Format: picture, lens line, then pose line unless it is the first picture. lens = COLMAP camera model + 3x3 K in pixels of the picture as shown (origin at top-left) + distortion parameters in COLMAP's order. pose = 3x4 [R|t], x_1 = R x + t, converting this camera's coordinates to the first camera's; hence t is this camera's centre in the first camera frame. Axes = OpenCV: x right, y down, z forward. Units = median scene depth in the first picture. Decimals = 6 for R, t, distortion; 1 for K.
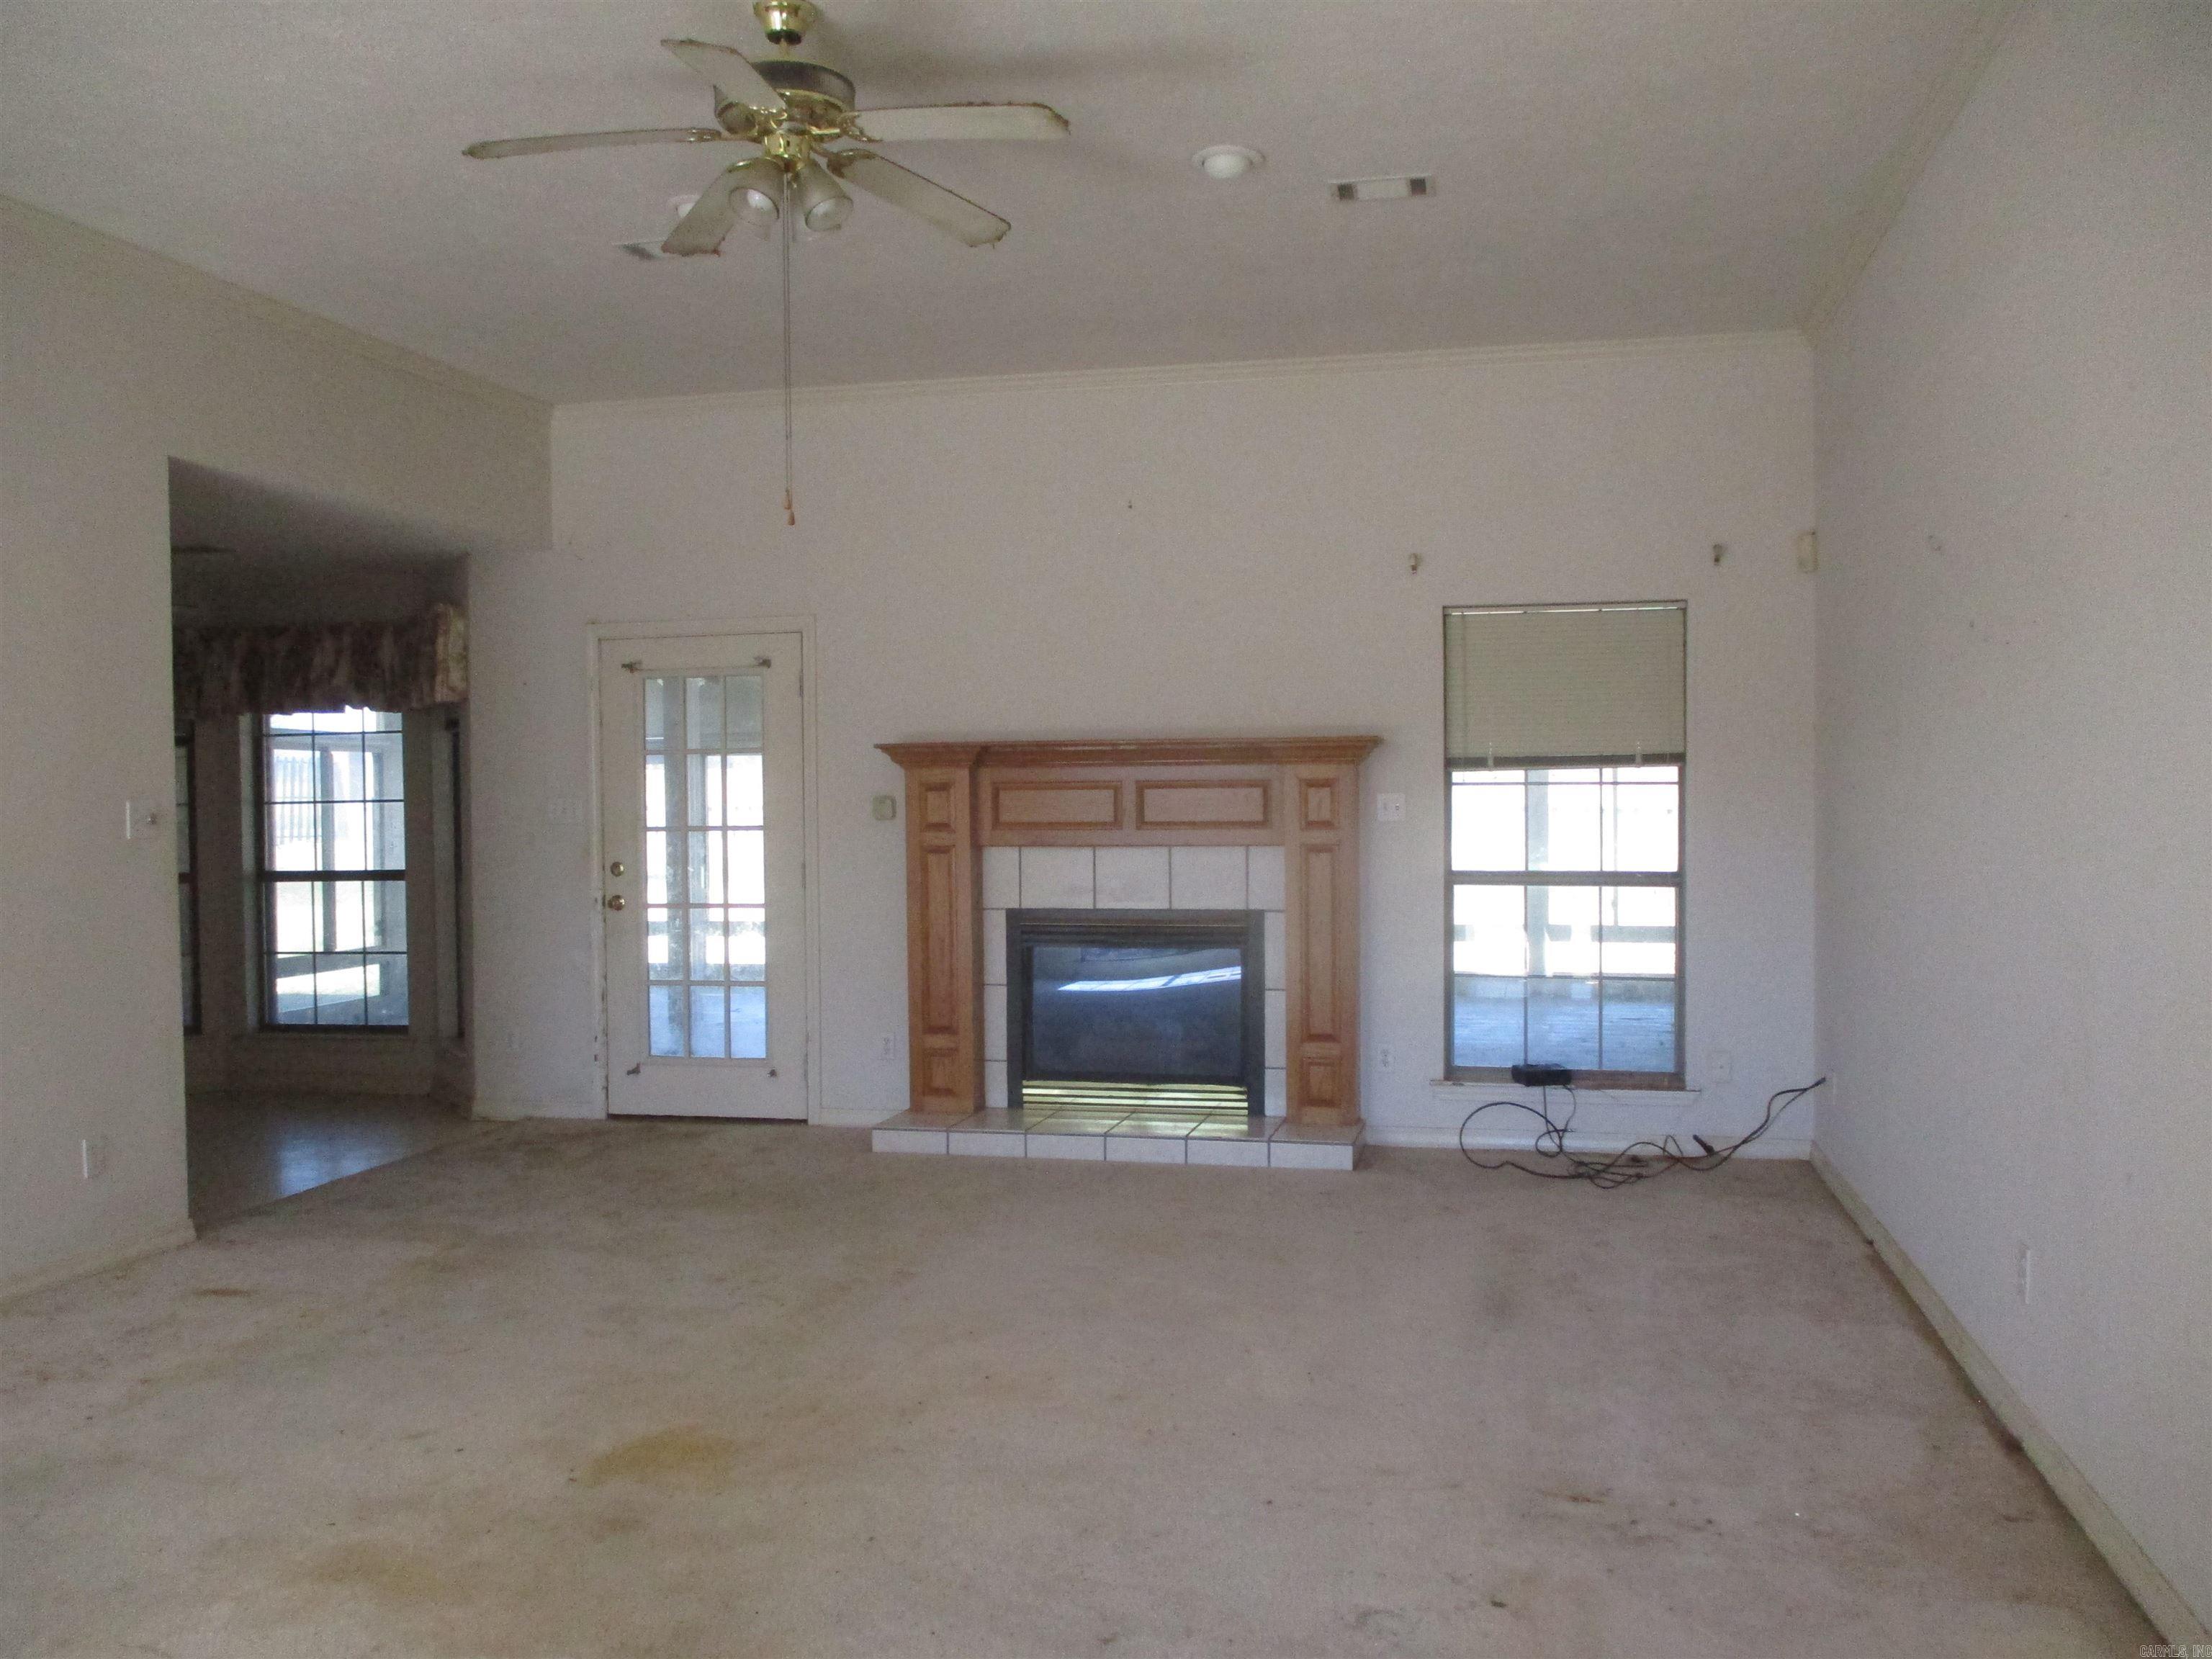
lens RADIAL K [[1823.4, 0, 1114.0], [0, 1823.4, 822.3], [0, 0, 1]] dist [-0.031219, -0.000489]
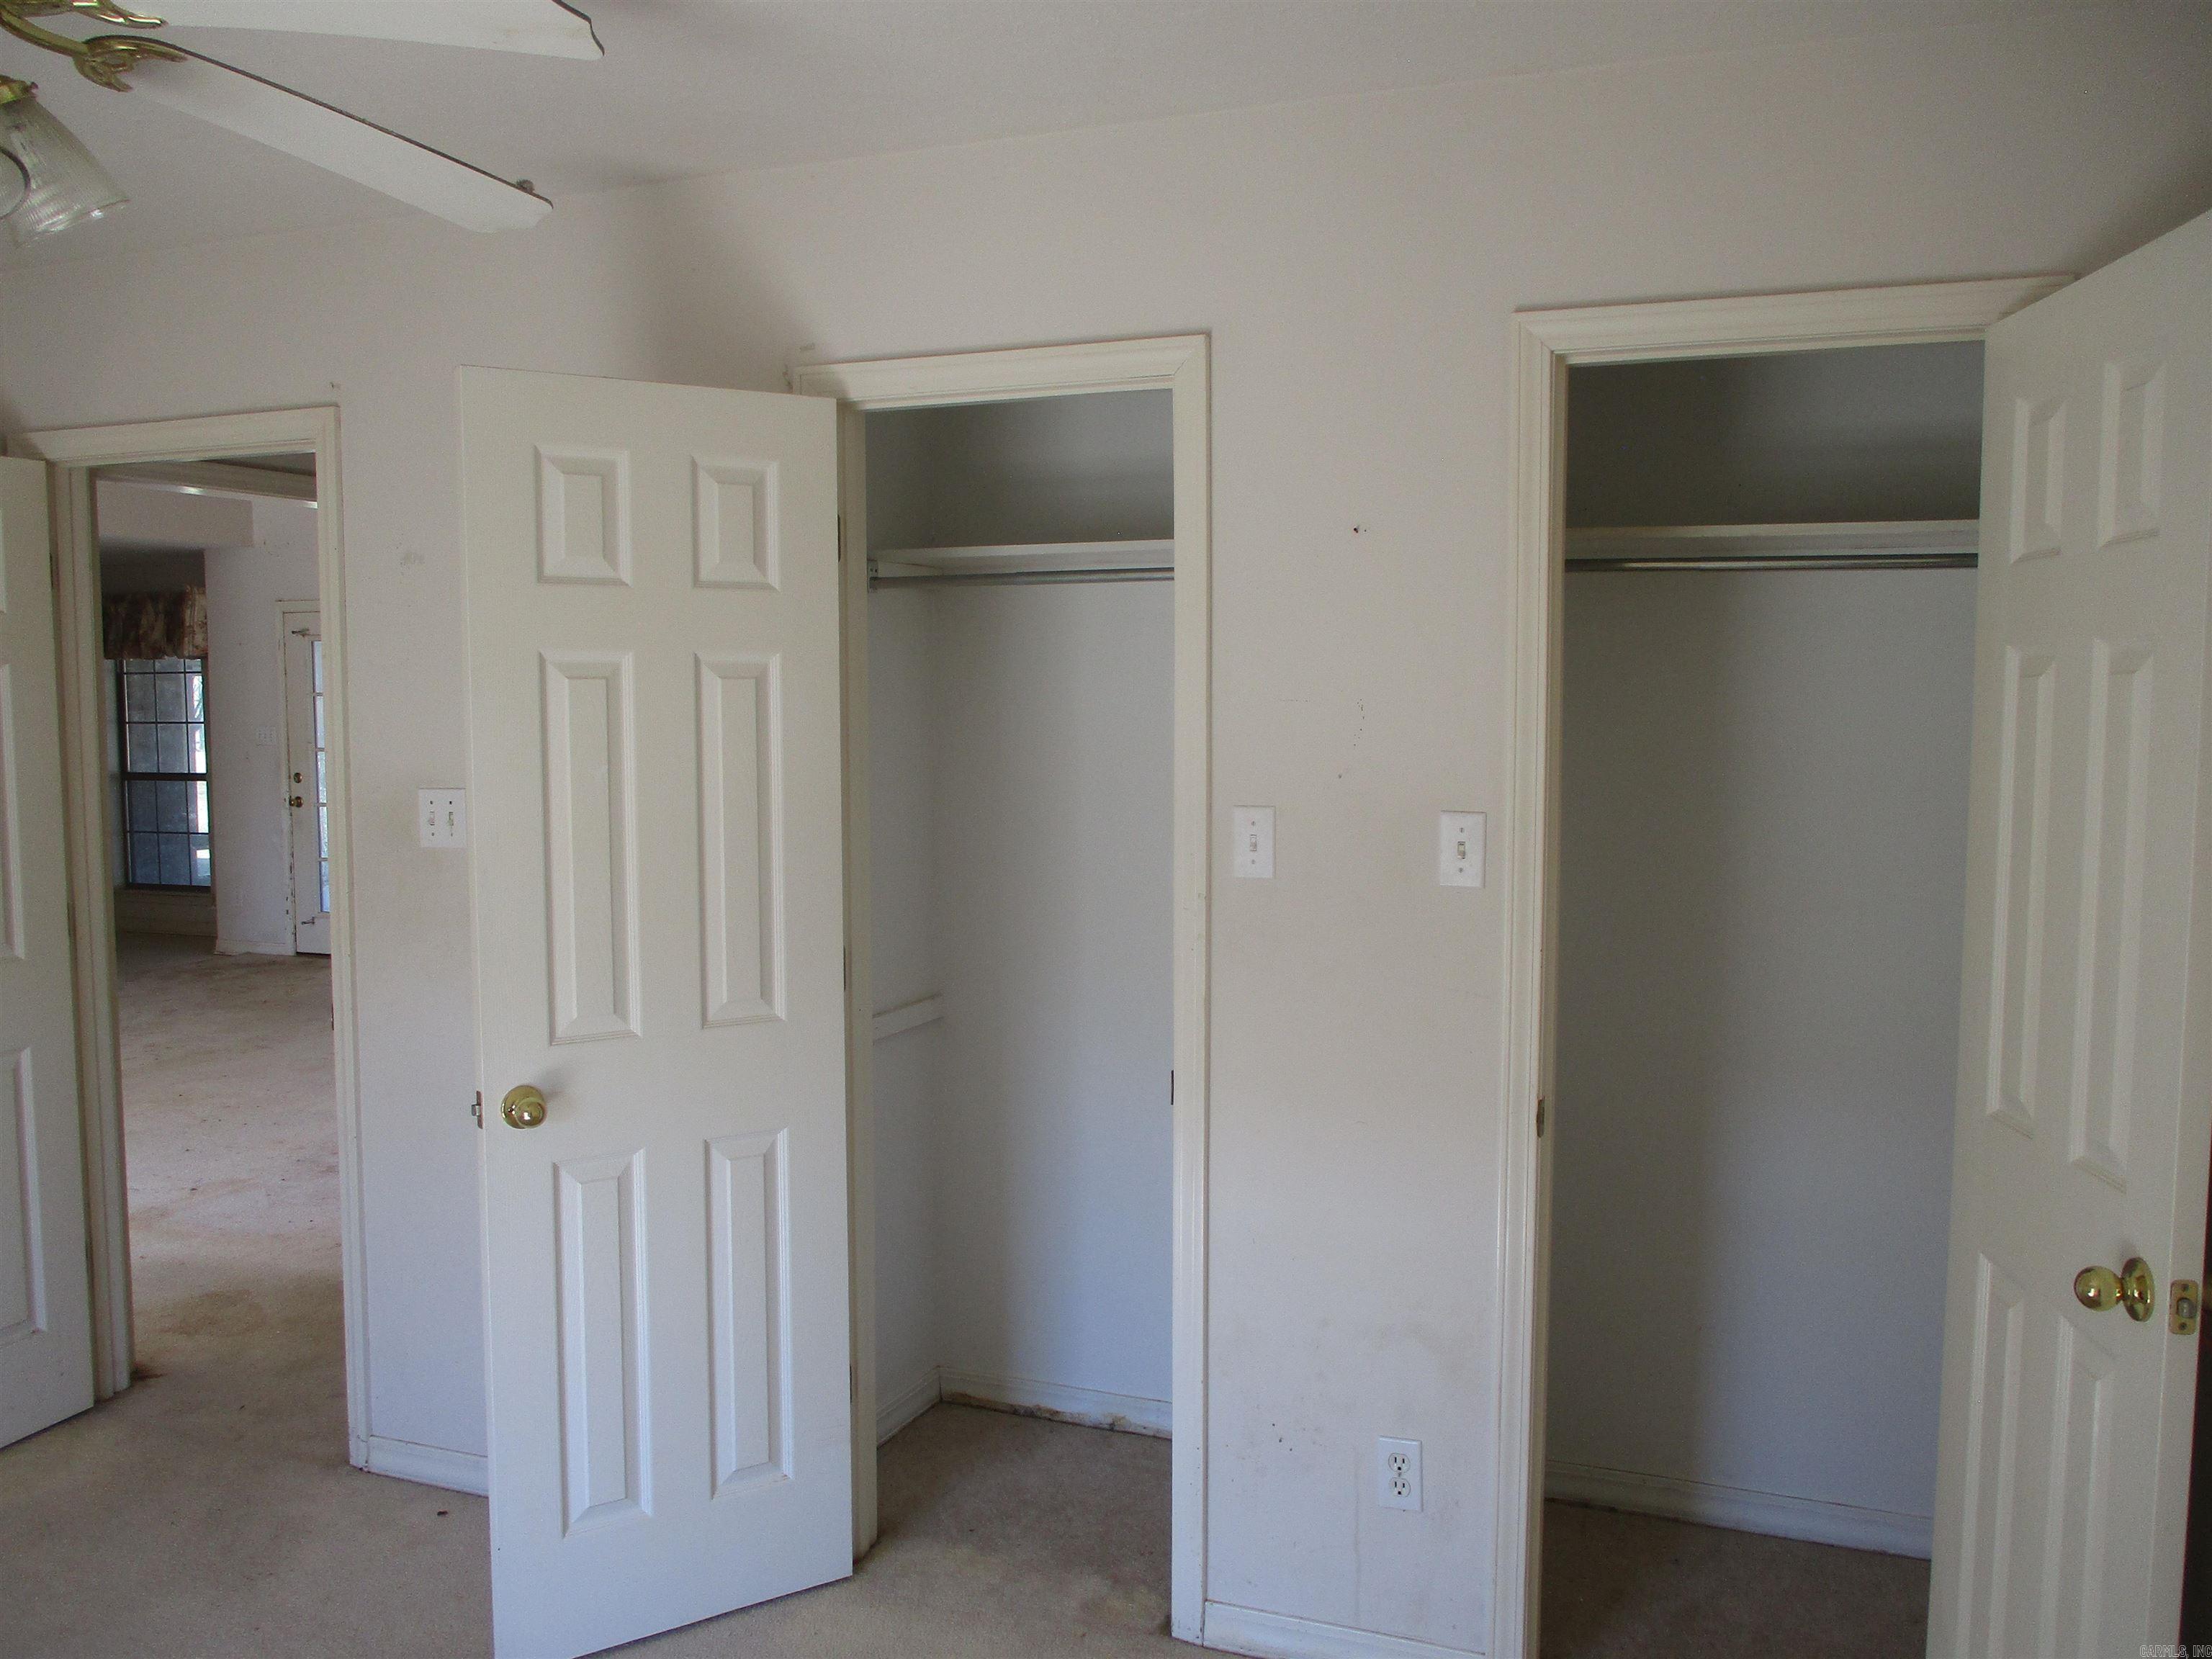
lens RADIAL K [[1823.4, 0, 1105.0], [0, 1823.4, 817.5], [0, 0, 1]] dist [-0.031219, -0.000489]
pose [[0.987210, 0.016387, -0.158582, 0.558925], [-0.005878, 0.997768, 0.066515, -0.039834], [0.159318, -0.064732, 0.985103, -0.272488]]
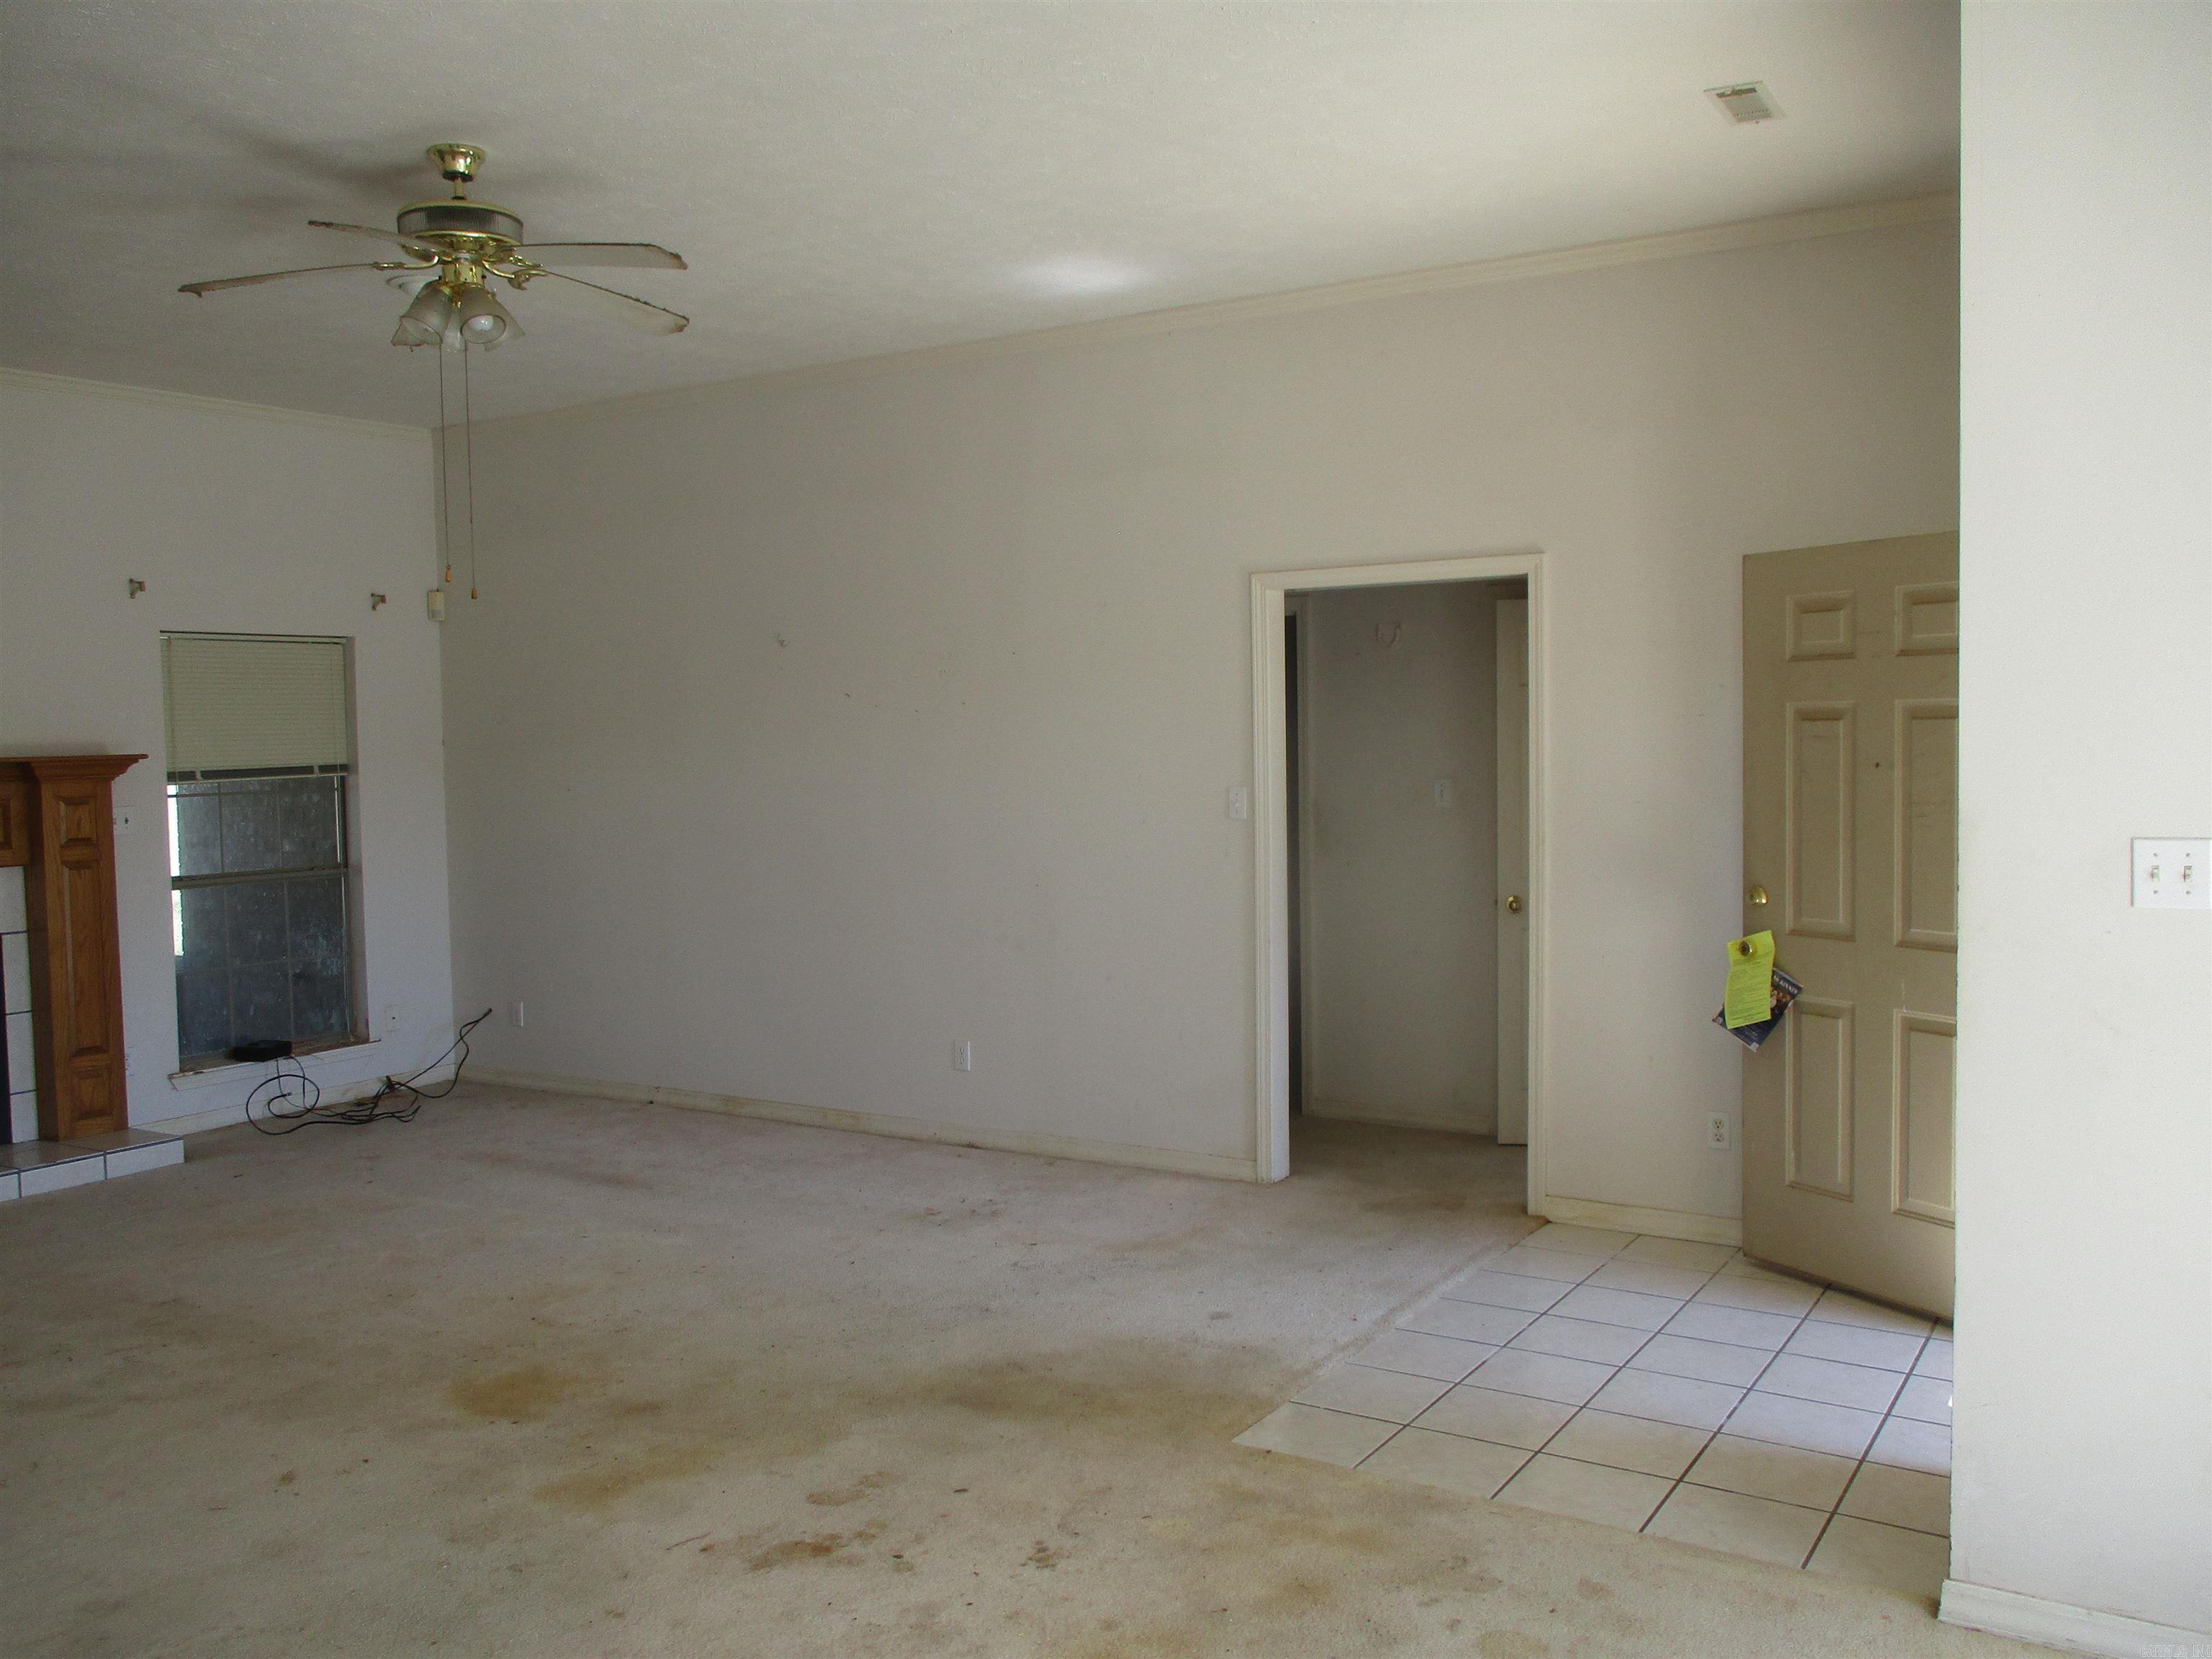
lens RADIAL K [[1823.4, 0, 1109.8], [0, 1823.4, 830.8], [0, 0, 1]] dist [-0.031219, -0.000489]
pose [[0.348118, -0.050356, 0.936097, -0.569844], [0.034208, 0.998574, 0.040996, -0.023631], [-0.936827, 0.017751, 0.349344, 0.105189]]
